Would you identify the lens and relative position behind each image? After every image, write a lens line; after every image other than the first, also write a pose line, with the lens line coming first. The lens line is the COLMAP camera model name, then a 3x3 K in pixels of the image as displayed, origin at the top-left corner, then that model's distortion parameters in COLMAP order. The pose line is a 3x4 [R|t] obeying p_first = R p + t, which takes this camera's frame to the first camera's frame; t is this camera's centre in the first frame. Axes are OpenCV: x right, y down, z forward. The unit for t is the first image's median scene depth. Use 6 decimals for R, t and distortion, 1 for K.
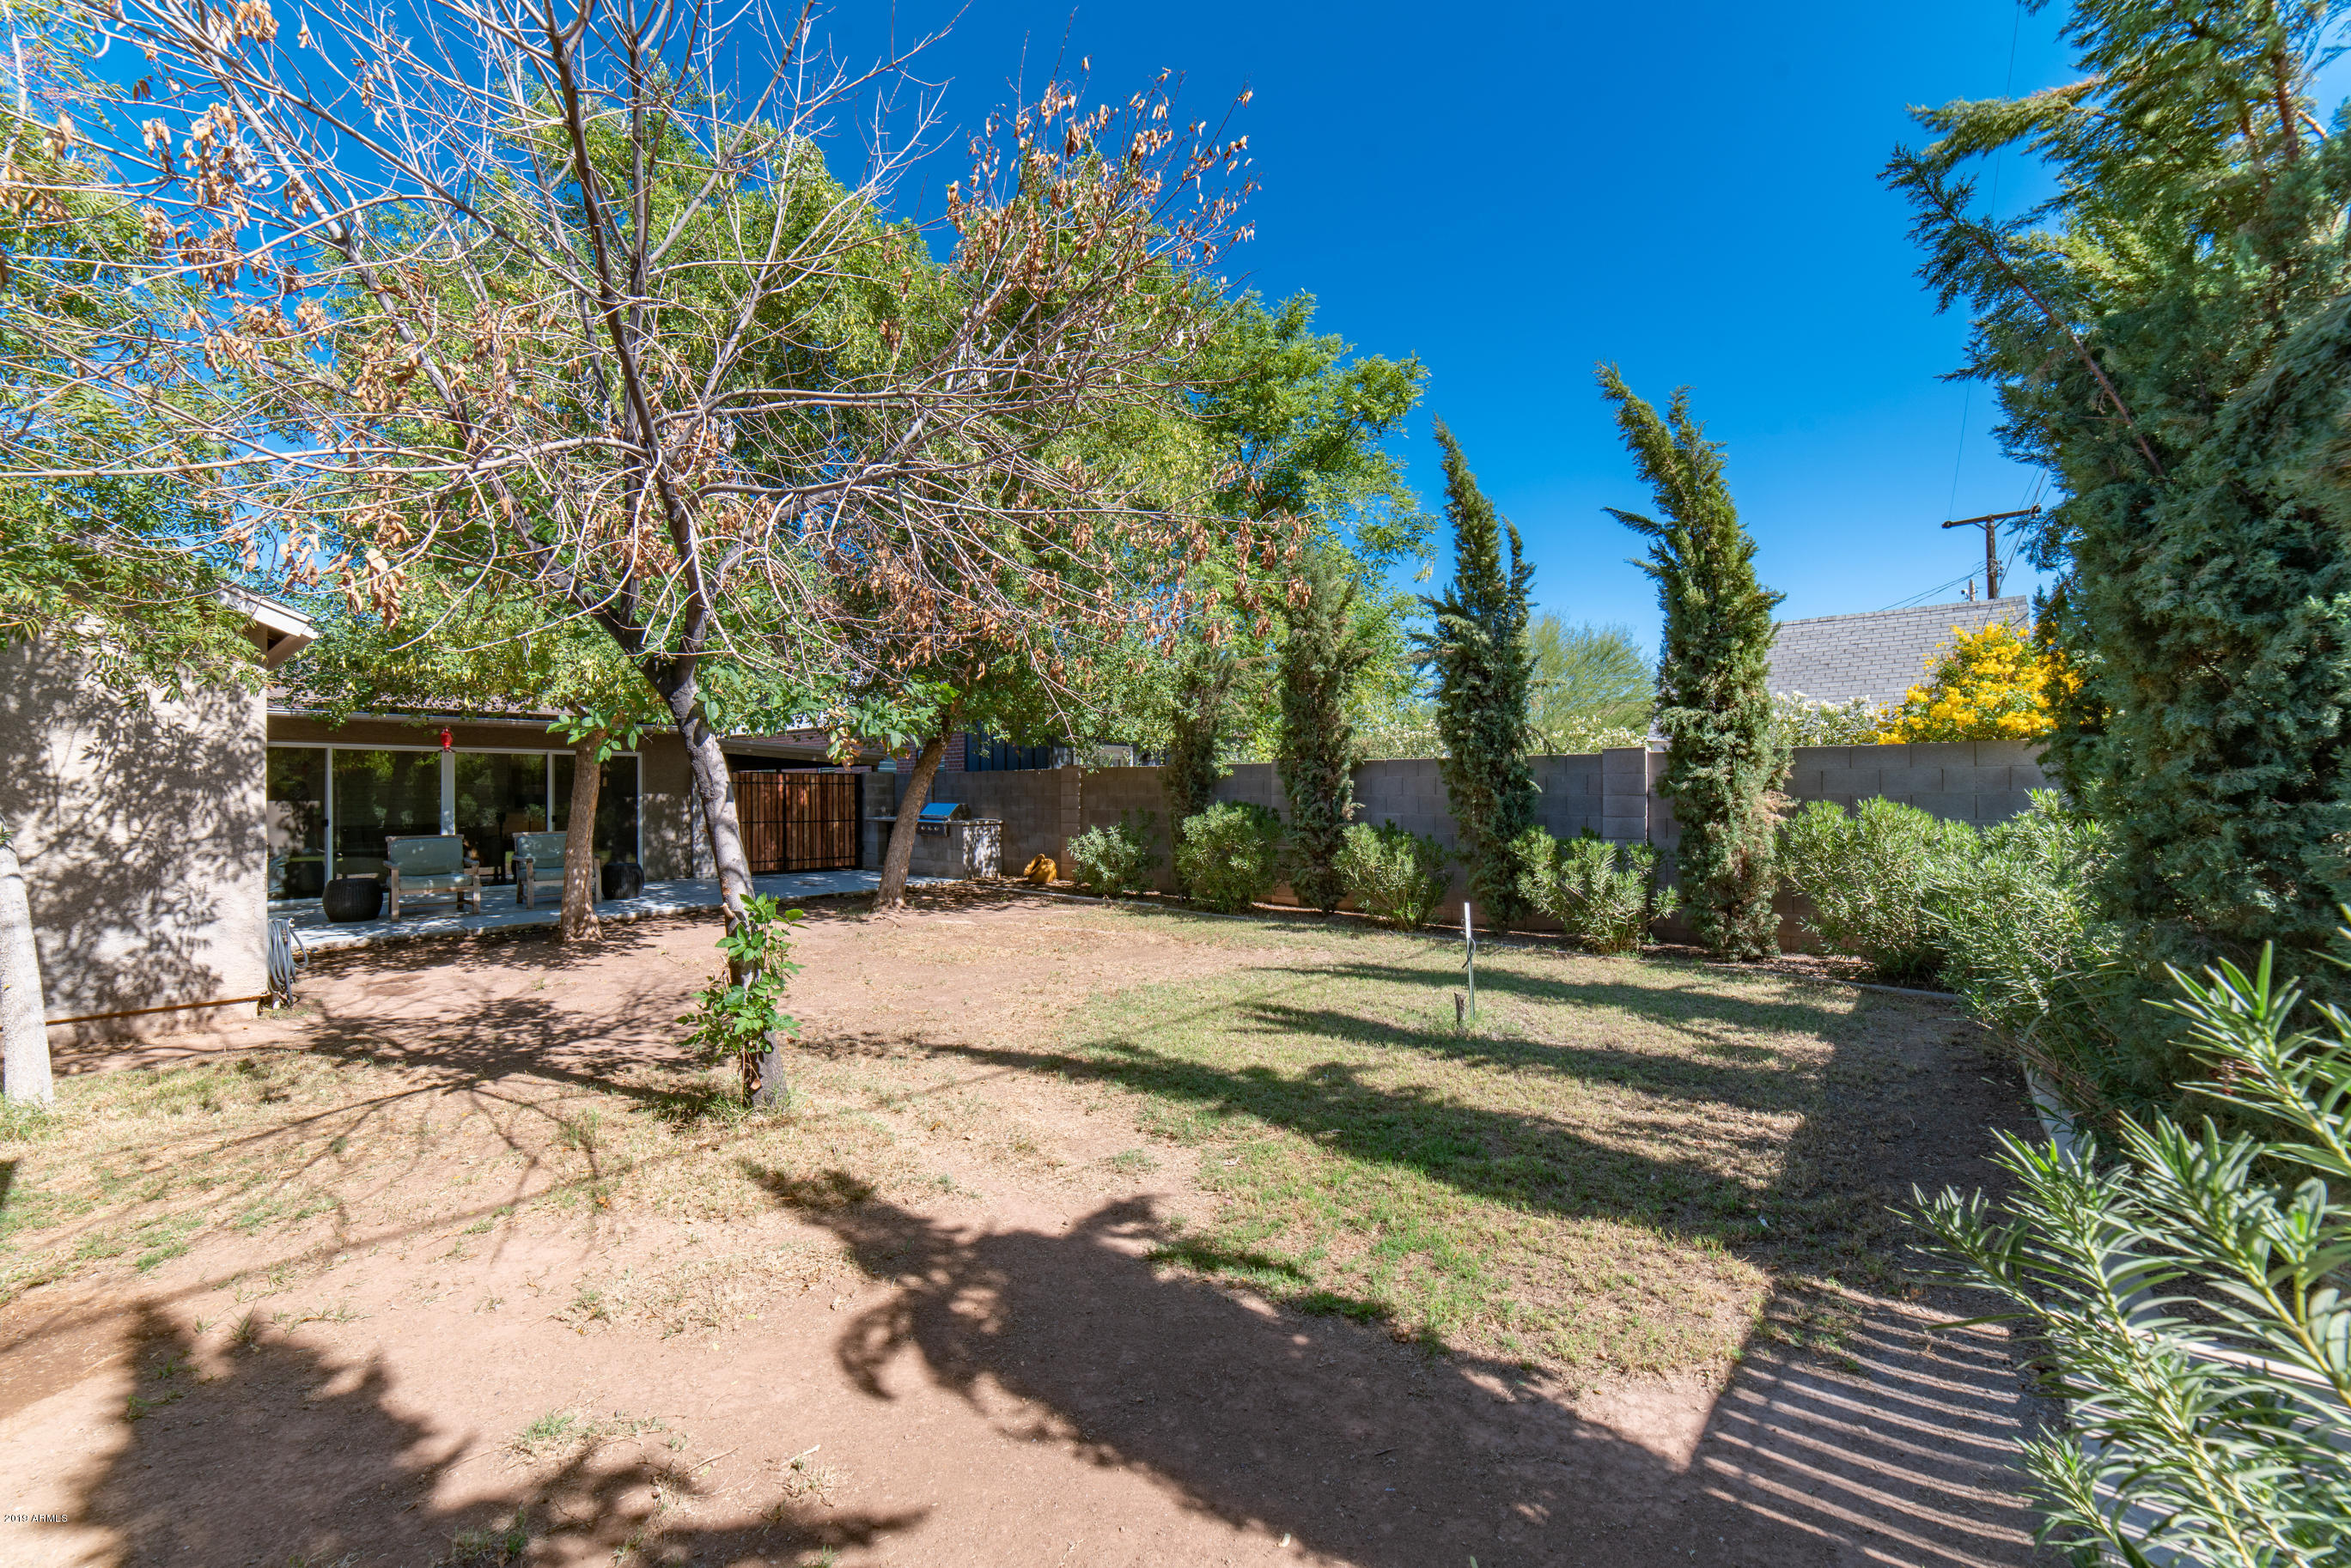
lens RADIAL K [[914.8, 0, 1175.5], [0, 914.8, 784.0], [0, 0, 1]] dist [-0.021116, 0.000360]
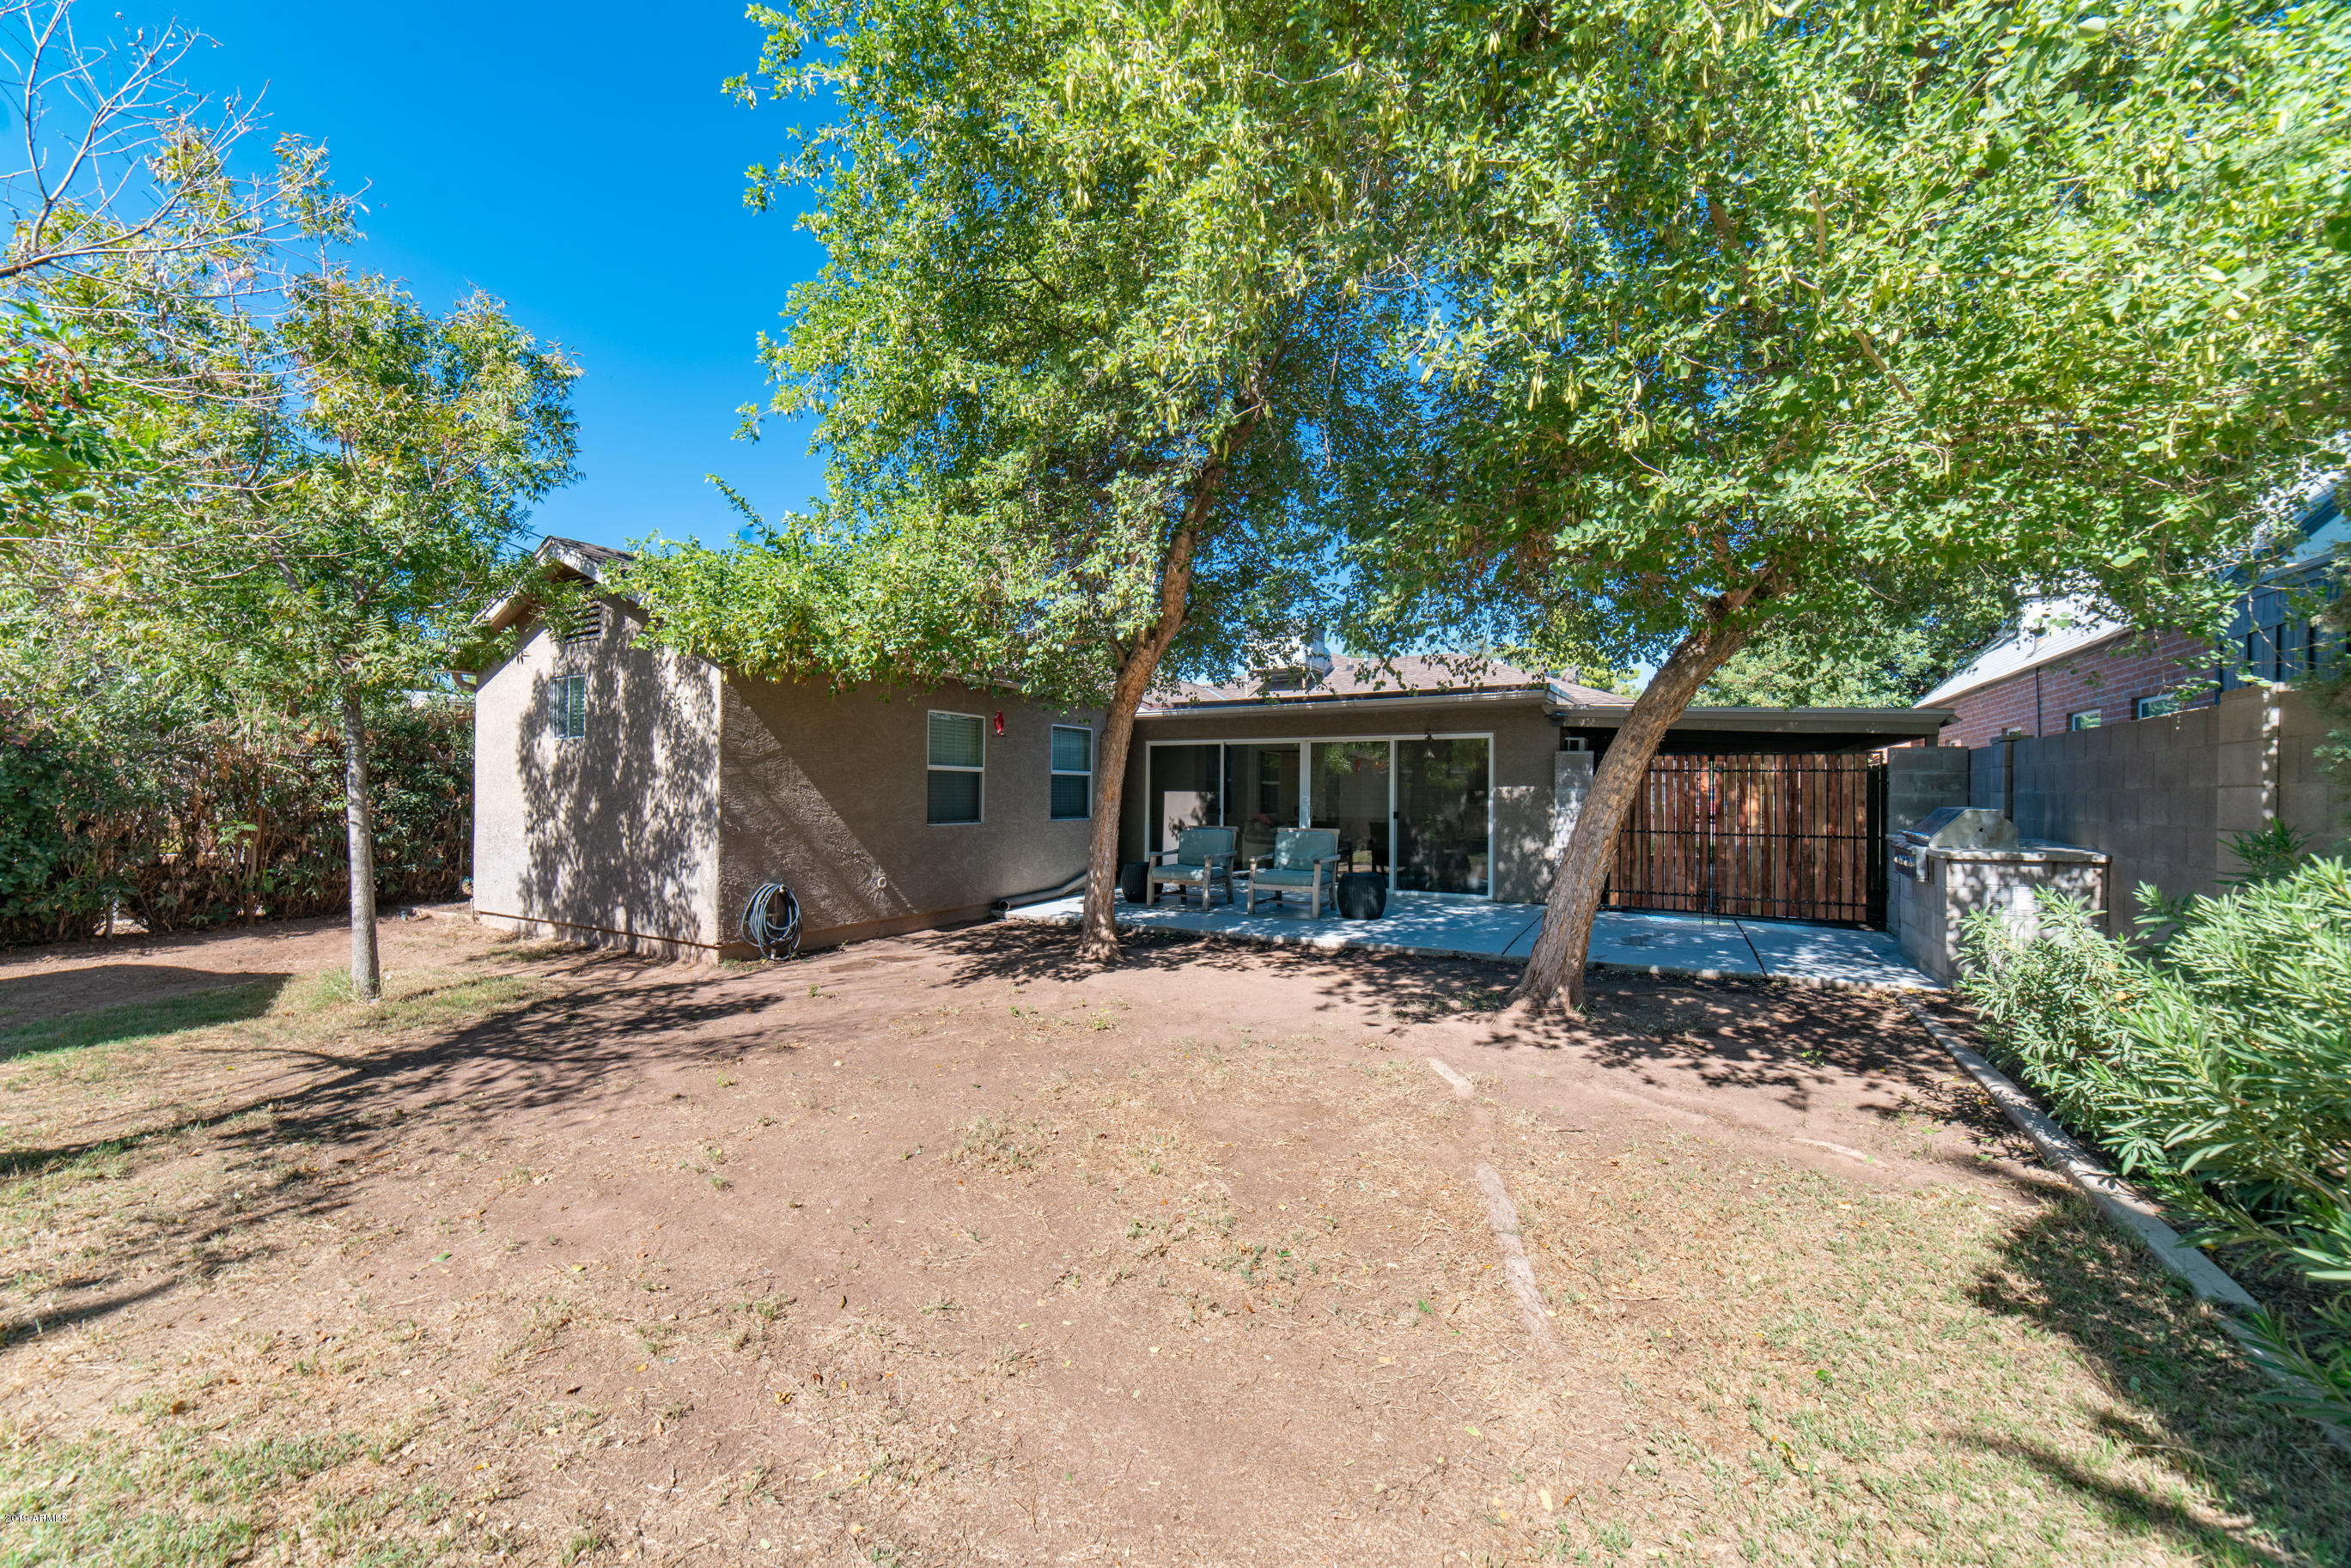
lens RADIAL K [[914.8, 0, 1175.5], [0, 914.8, 784.0], [0, 0, 1]] dist [-0.021116, 0.000360]
pose [[0.175561, -0.008094, -0.984435, 0.291054], [0.002523, 0.999967, -0.007772, 0.034623], [0.984465, -0.001119, 0.175576, 1.494811]]
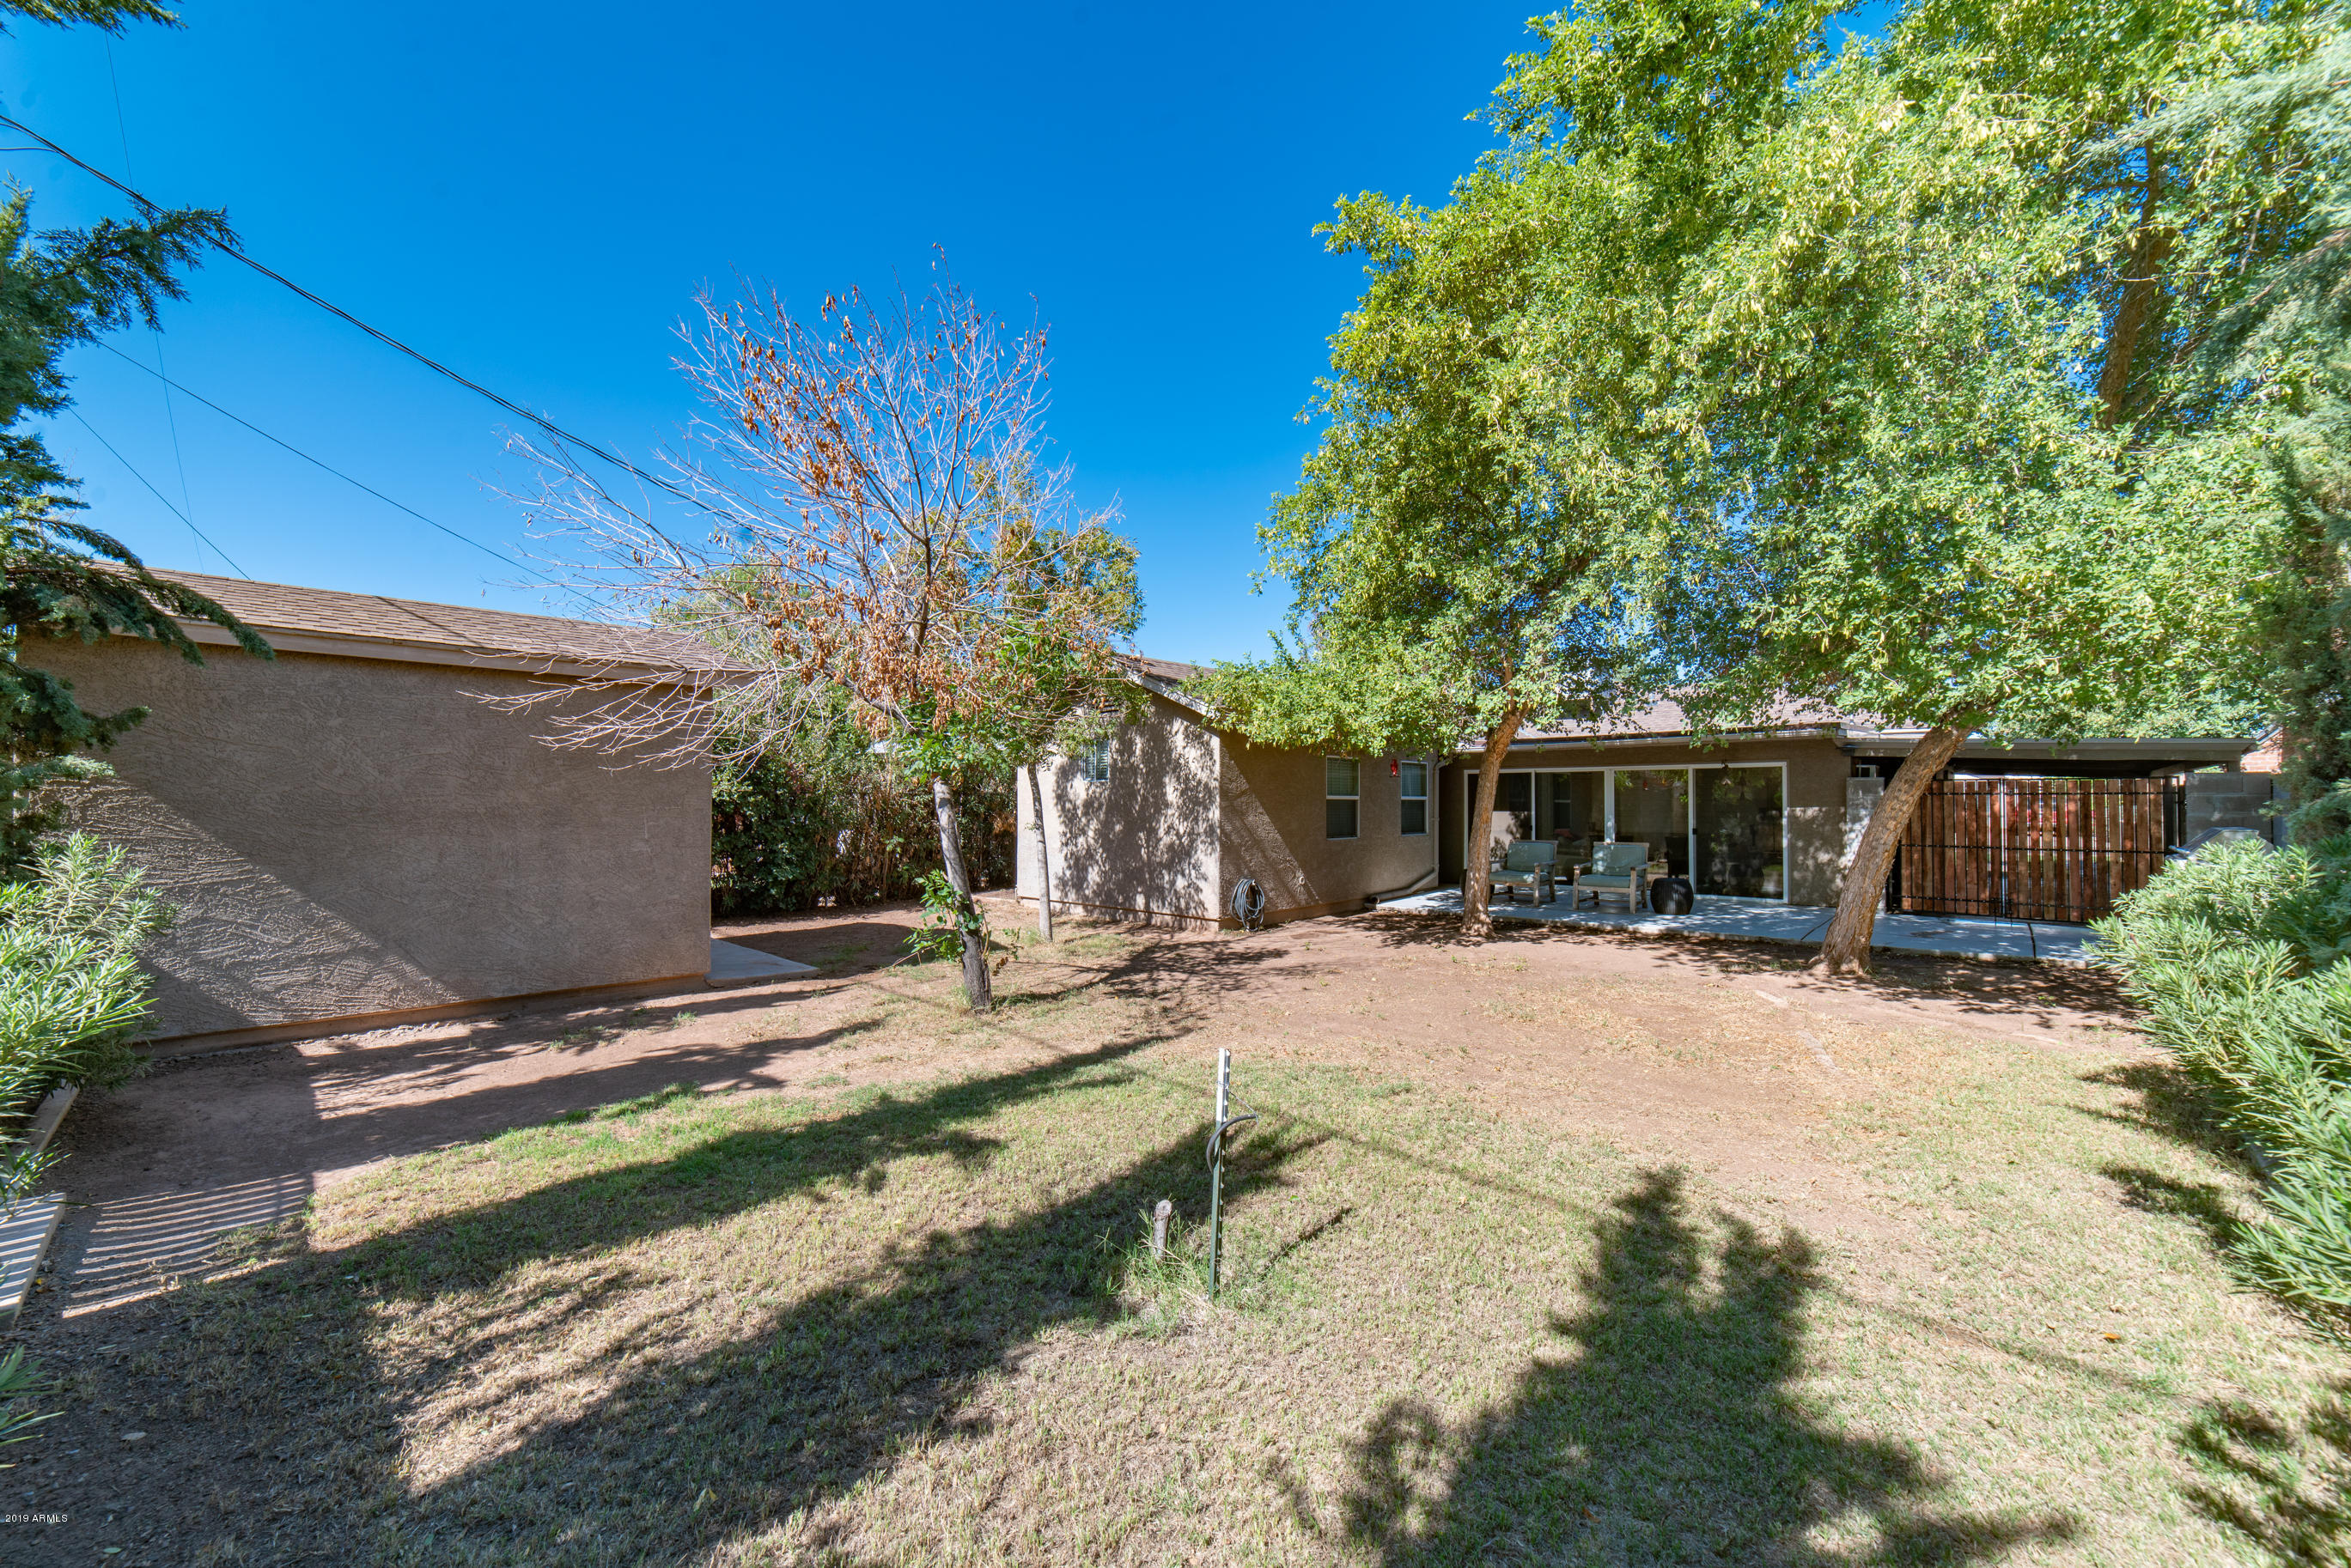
lens RADIAL K [[917.8, 0, 1175.5], [0, 917.8, 784.0], [0, 0, 1]] dist [-0.001724, 0.000043]
pose [[-0.065124, -0.020169, -0.997673, 0.904712], [0.011078, 0.999720, -0.020933, -0.000856], [0.997816, -0.012415, -0.064883, 1.114823]]
